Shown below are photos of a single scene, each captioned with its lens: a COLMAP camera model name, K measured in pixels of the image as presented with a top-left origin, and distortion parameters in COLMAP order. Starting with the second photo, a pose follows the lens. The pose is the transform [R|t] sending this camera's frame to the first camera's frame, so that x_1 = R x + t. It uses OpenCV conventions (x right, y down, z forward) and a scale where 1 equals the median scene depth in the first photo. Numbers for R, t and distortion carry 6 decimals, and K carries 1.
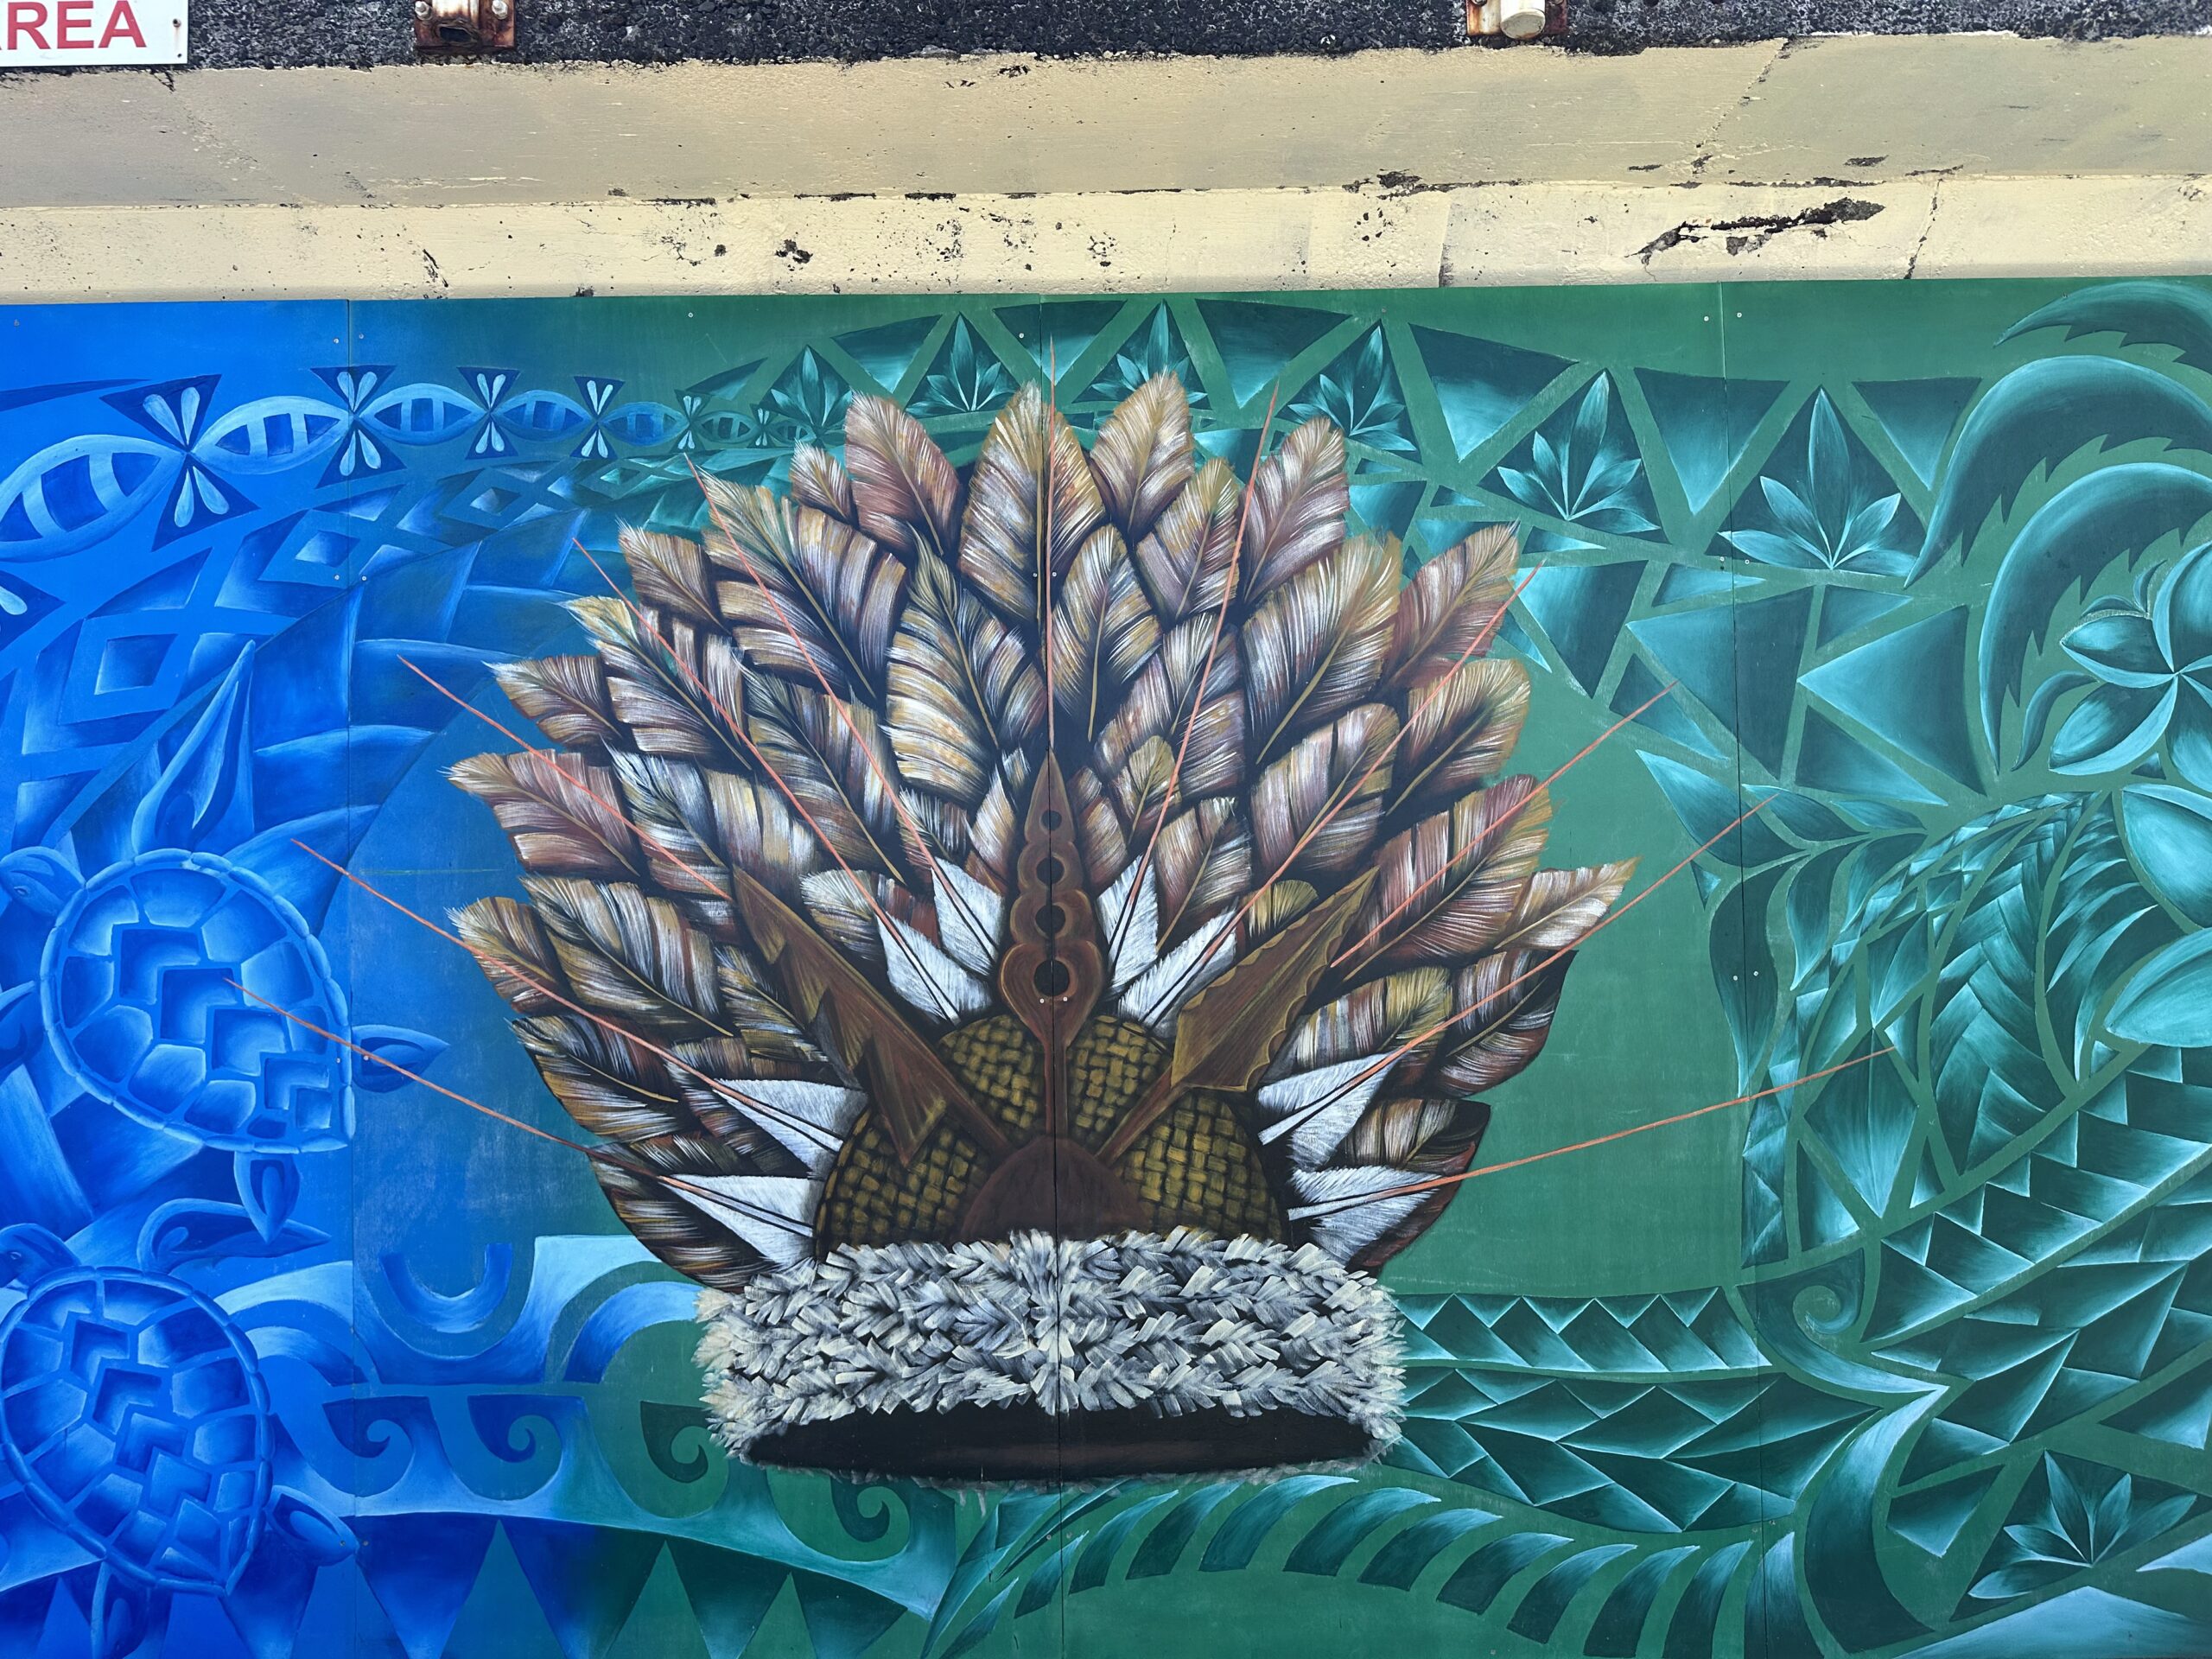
lens RADIAL K [[1584.5, 0, 951.3], [0, 1584.5, 822.5], [0, 0, 1]] dist [0.064060, -0.063899]
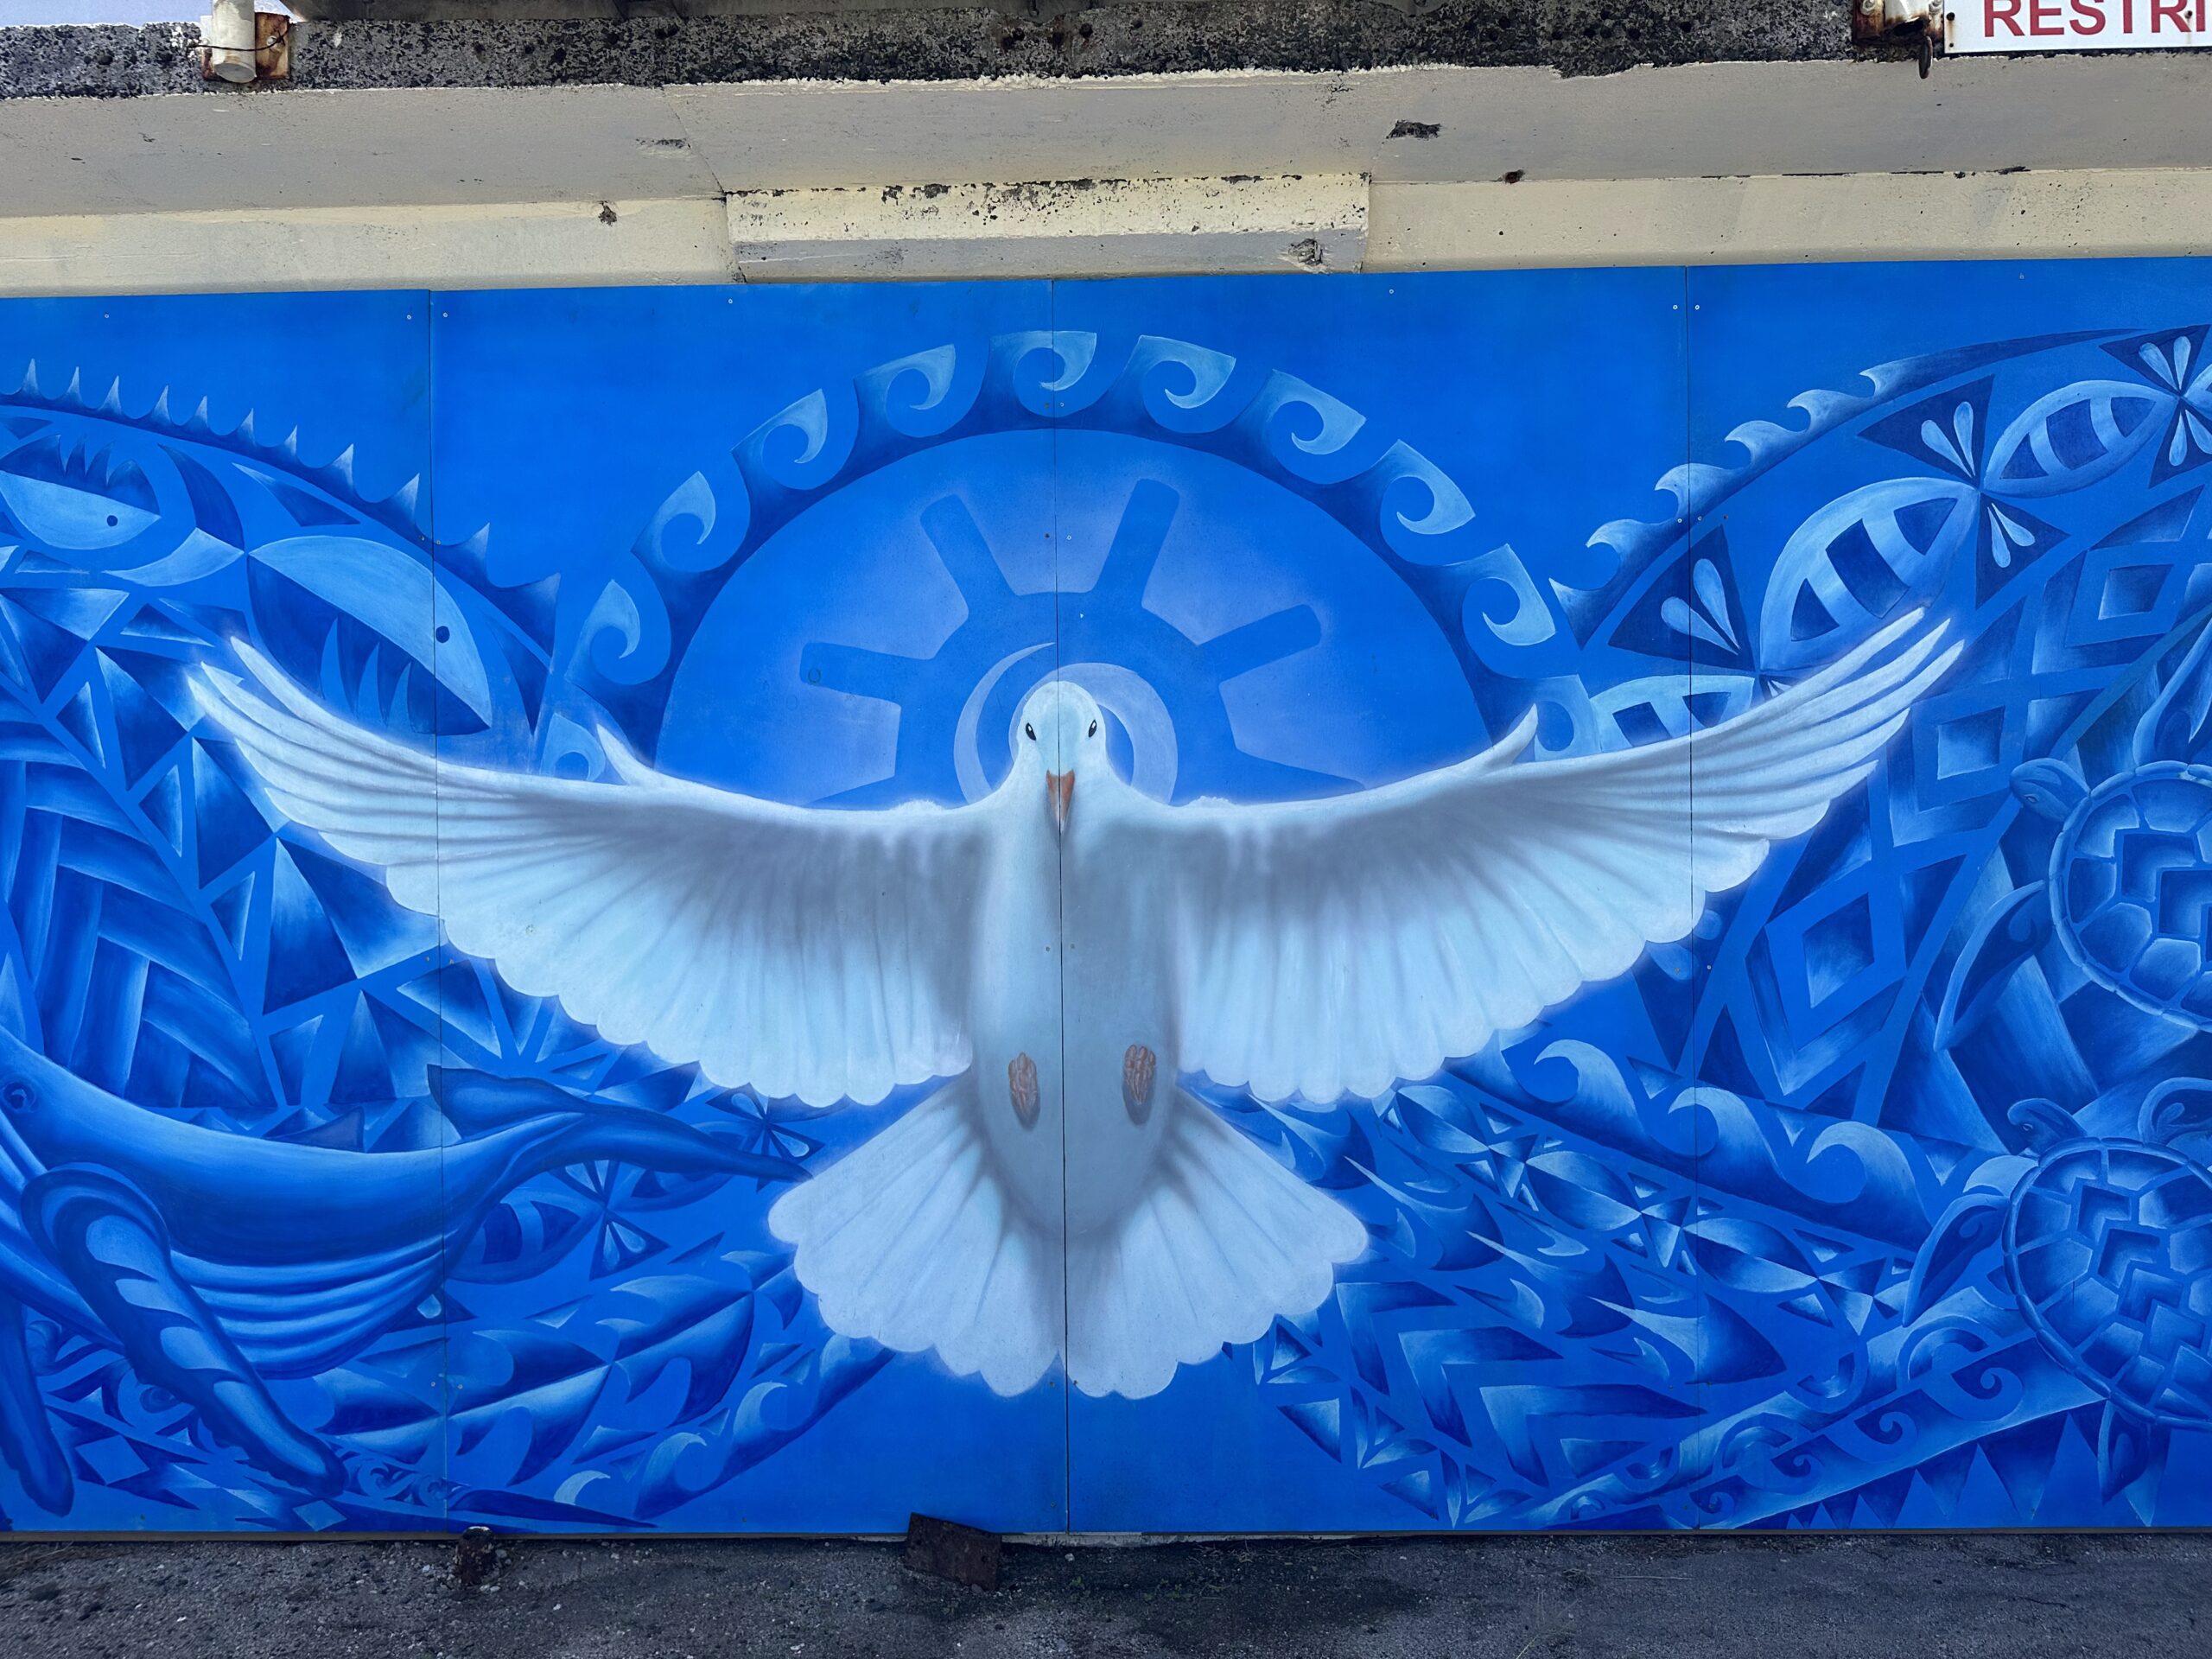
lens RADIAL K [[1584.5, 0, 895.2], [0, 1584.5, 834.8], [0, 0, 1]] dist [0.064060, -0.063899]
pose [[0.998787, 0.002211, -0.049198, -1.306802], [-0.001475, 0.999887, 0.014989, 0.052039], [0.049226, -0.014898, 0.998677, -0.145143]]
